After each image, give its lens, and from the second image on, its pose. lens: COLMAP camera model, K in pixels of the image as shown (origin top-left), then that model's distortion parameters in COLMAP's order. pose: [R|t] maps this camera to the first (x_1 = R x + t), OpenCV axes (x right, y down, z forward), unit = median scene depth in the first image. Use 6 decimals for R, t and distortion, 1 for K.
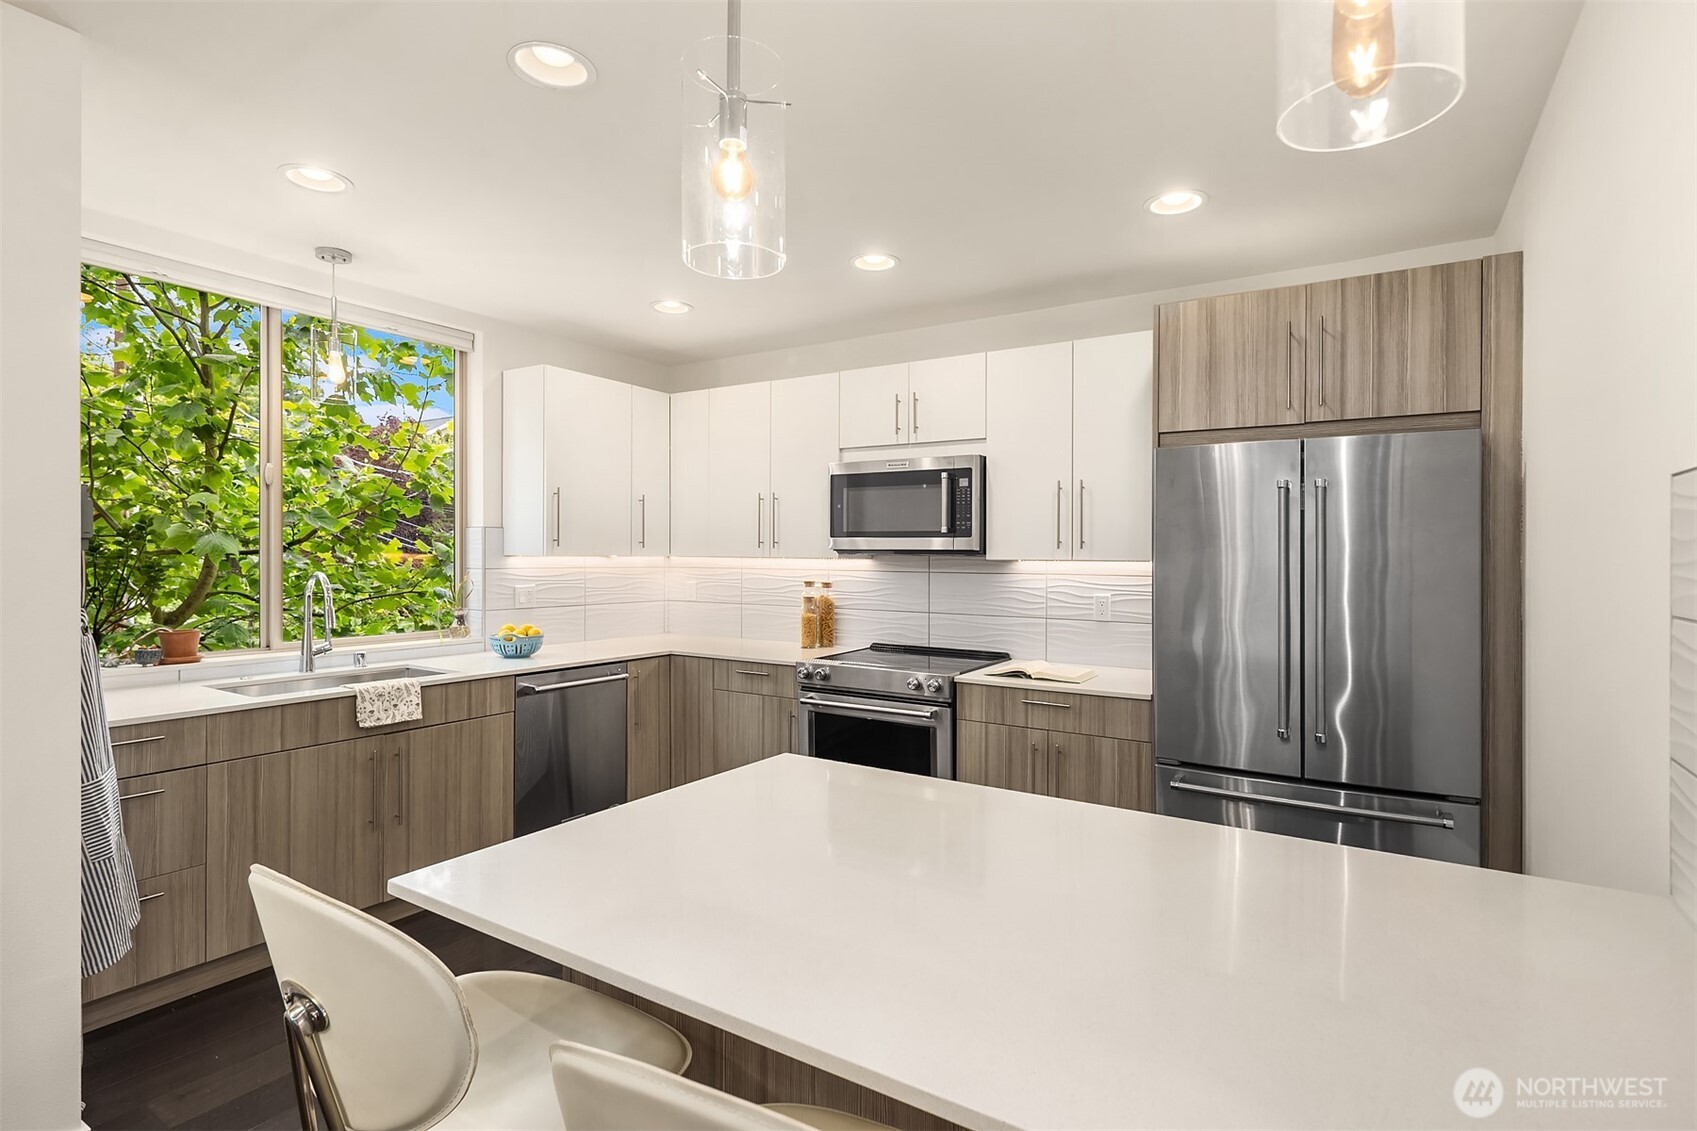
lens RADIAL K [[833.3, 0, 846.1], [0, 833.3, 551.9], [0, 0, 1]] dist [0.005979, -0.001311]
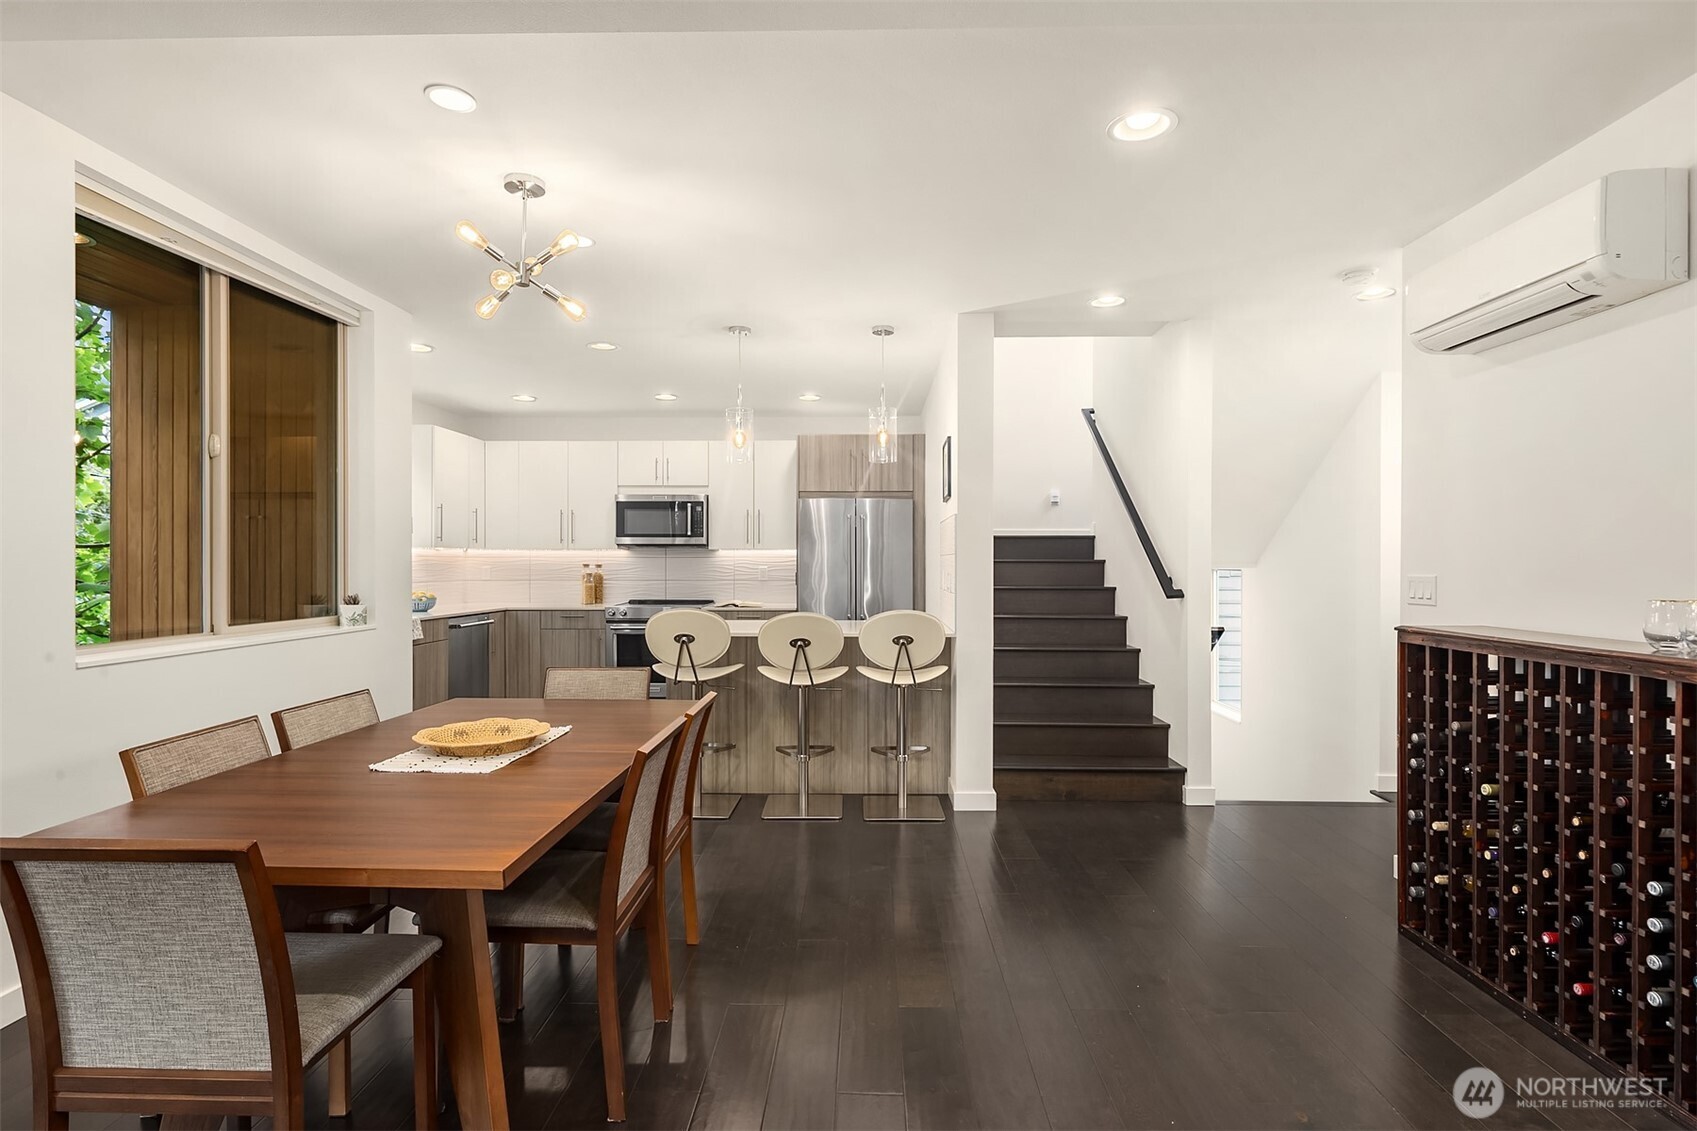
lens RADIAL K [[833.3, 0, 849.3], [0, 833.3, 563.8], [0, 0, 1]] dist [0.005979, -0.001311]
pose [[0.857890, -0.008355, 0.513766, -0.535722], [0.002024, 0.999915, 0.012881, 0.018868], [-0.513829, -0.010011, 0.857834, -0.805723]]
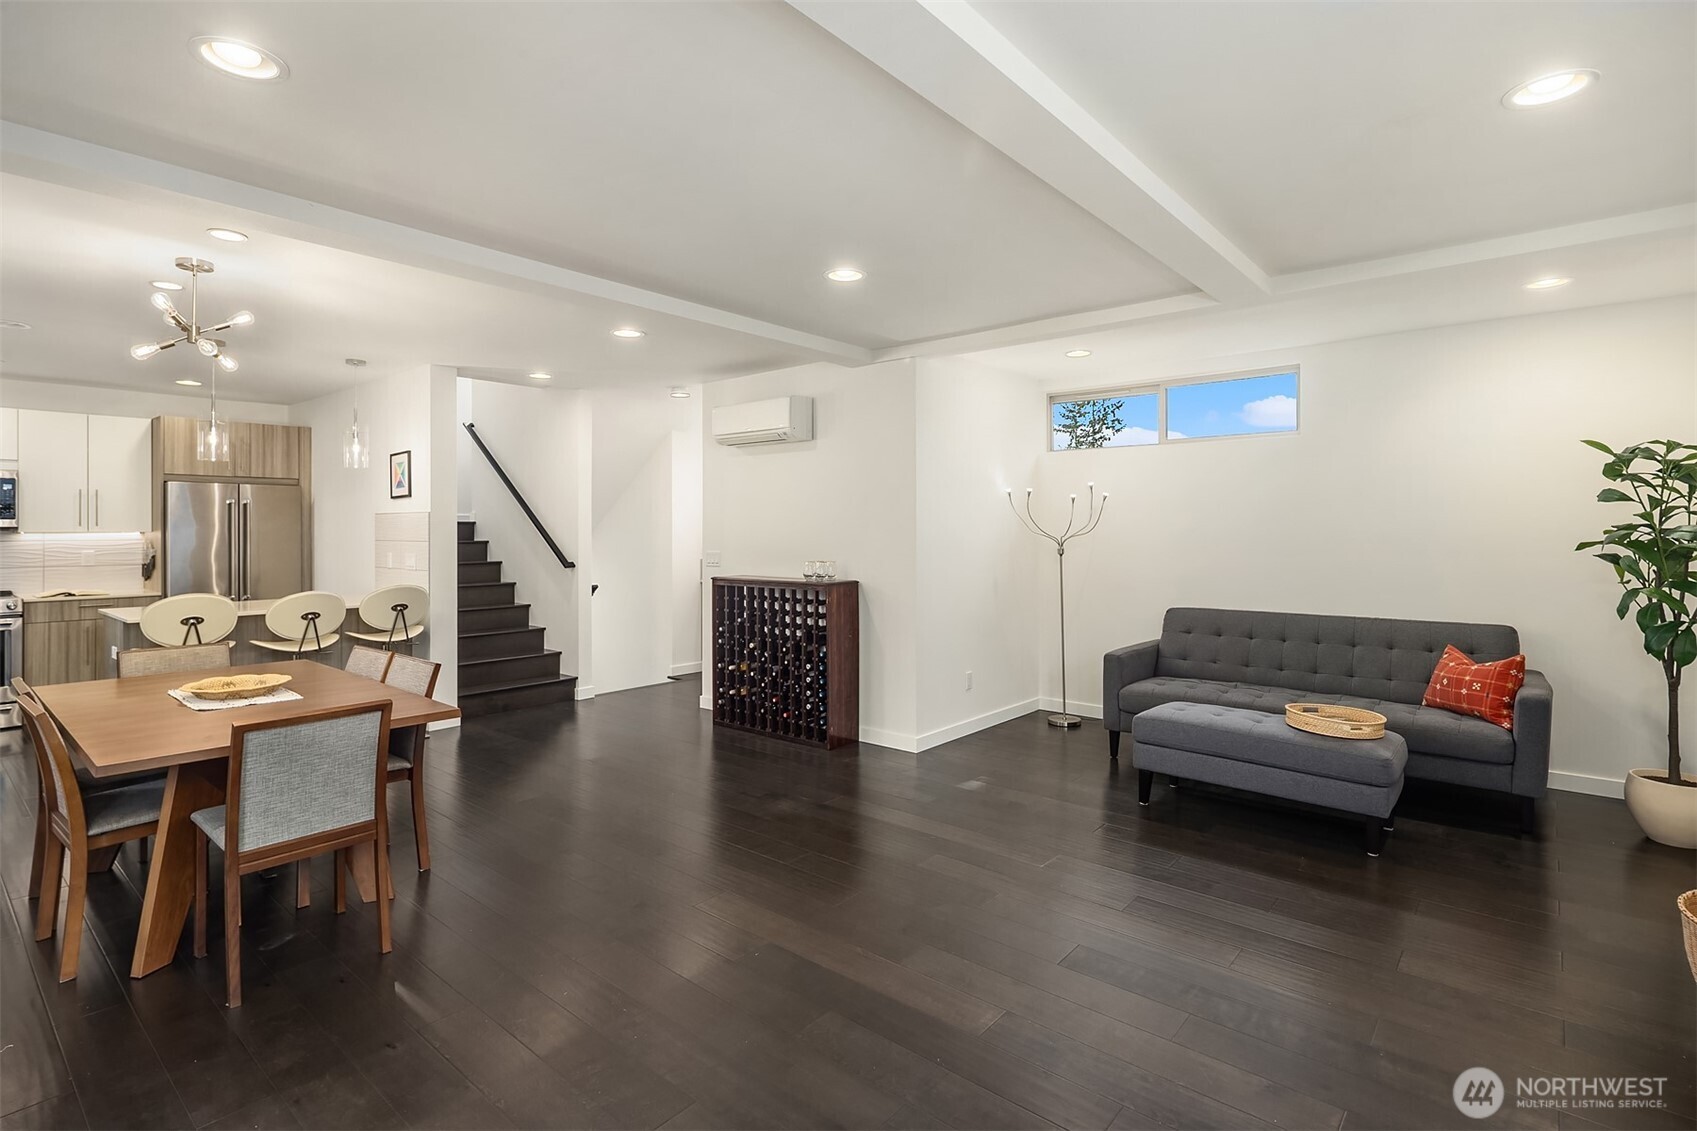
lens RADIAL K [[833.3, 0, 842.0], [0, 833.3, 522.9], [0, 0, 1]] dist [0.005979, -0.001311]
pose [[0.144603, -0.000797, 0.989489, -1.256844], [-0.004626, 0.999988, 0.001482, -0.020220], [-0.989479, -0.004792, 0.144598, -0.881865]]
